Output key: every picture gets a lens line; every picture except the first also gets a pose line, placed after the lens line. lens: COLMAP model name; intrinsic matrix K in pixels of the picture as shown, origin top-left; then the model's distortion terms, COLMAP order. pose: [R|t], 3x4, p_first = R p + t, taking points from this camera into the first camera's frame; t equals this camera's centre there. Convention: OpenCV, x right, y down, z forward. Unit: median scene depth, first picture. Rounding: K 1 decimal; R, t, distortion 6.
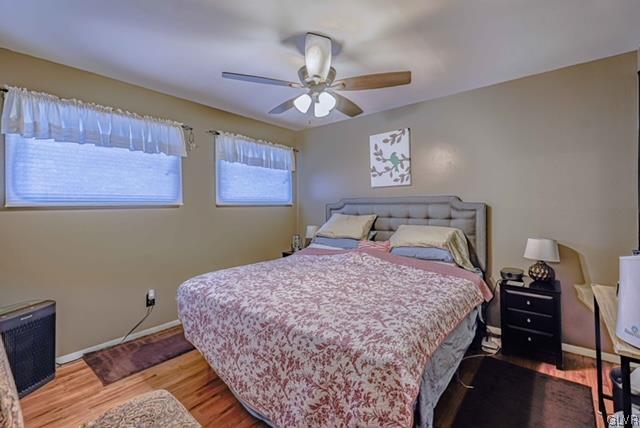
lens RADIAL K [[286.4, 0, 314.7], [0, 286.4, 200.2], [0, 0, 1]] dist [0.002011, 0.000127]
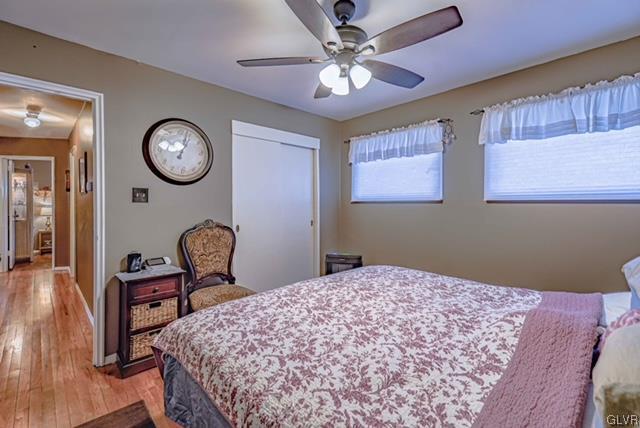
lens RADIAL K [[286.4, 0, 314.7], [0, 286.4, 200.2], [0, 0, 1]] dist [0.002011, 0.000127]
pose [[-0.156108, 0.003174, -0.987735, 0.650001], [0.022997, 0.999735, -0.000422, 0.004384], [0.987472, -0.022781, -0.156140, 0.809415]]
